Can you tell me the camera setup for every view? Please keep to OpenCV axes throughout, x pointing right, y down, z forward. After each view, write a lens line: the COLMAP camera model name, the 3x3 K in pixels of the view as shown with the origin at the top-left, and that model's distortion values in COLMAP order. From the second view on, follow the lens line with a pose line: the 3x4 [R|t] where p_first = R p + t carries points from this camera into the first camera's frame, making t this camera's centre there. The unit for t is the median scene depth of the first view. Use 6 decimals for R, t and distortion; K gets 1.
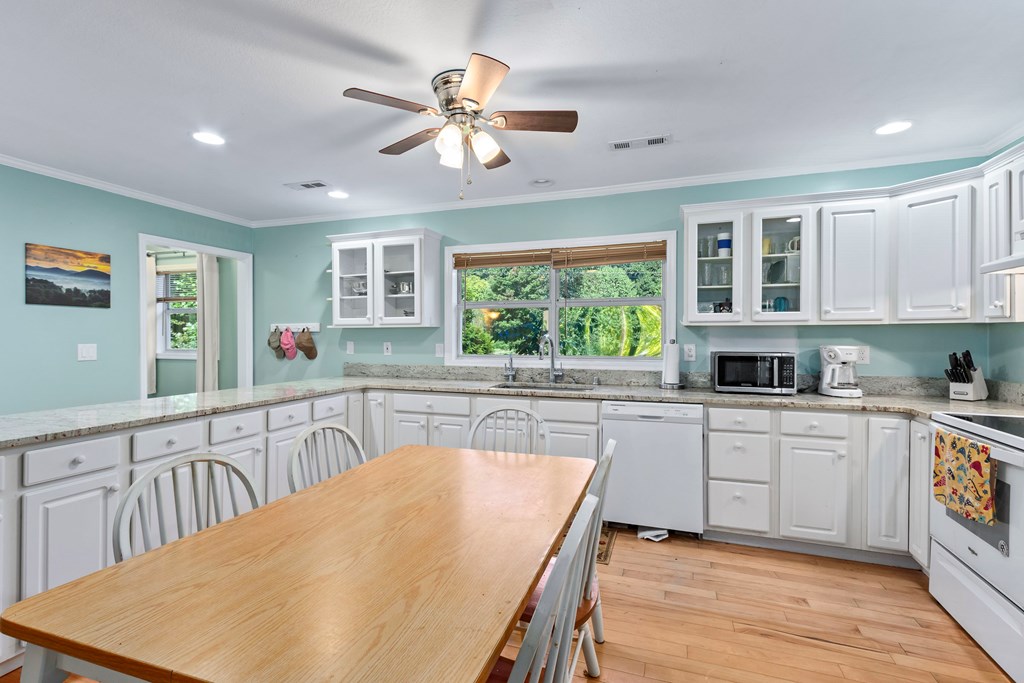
lens RADIAL K [[474.7, 0, 502.5], [0, 474.7, 339.3], [0, 0, 1]] dist [0.004965, 0.000730]
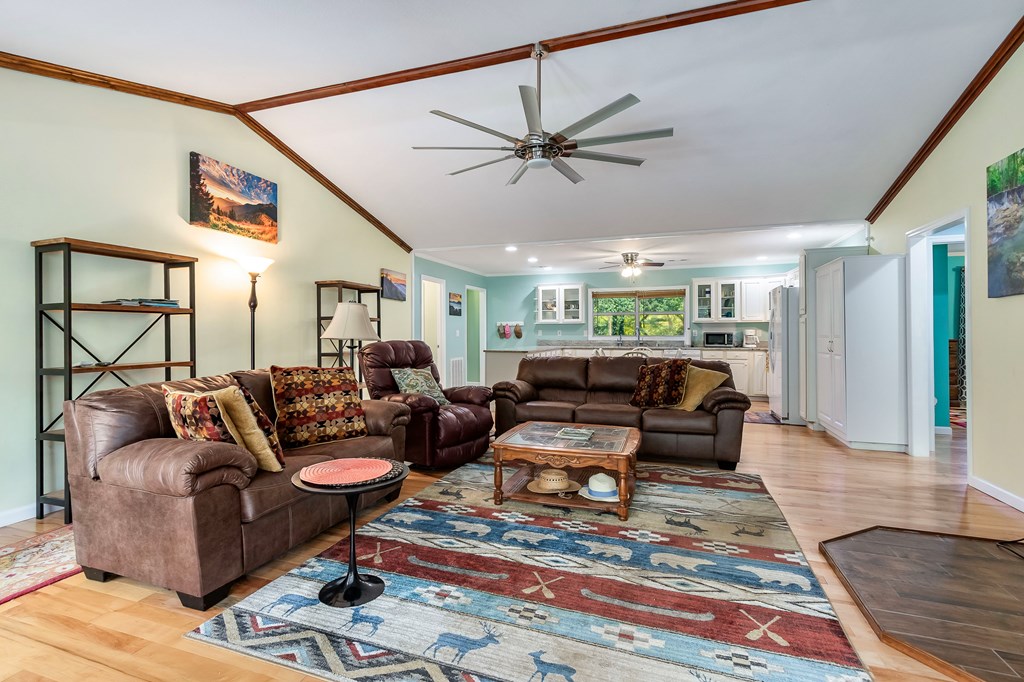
lens RADIAL K [[489.1, 0, 491.5], [0, 489.1, 331.0], [0, 0, 1]] dist [0.001980, -0.000036]
pose [[0.999951, -0.001650, -0.009775, -0.632704], [0.001530, 0.999923, -0.012285, 0.043828], [0.009795, 0.012269, 0.999877, -1.538009]]
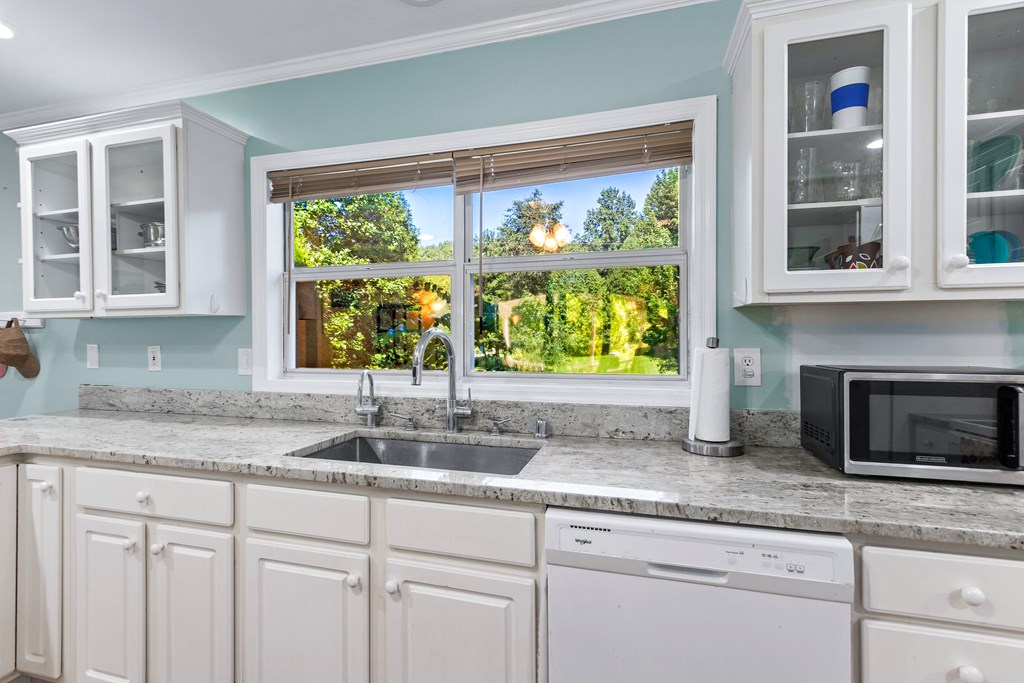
lens RADIAL K [[474.7, 0, 502.5], [0, 474.7, 339.3], [0, 0, 1]] dist [0.004965, 0.000730]
pose [[0.998178, -0.006119, 0.060035, 0.128630], [0.005870, 0.999973, 0.004326, -0.001255], [-0.060060, -0.003966, 0.998187, 0.530420]]
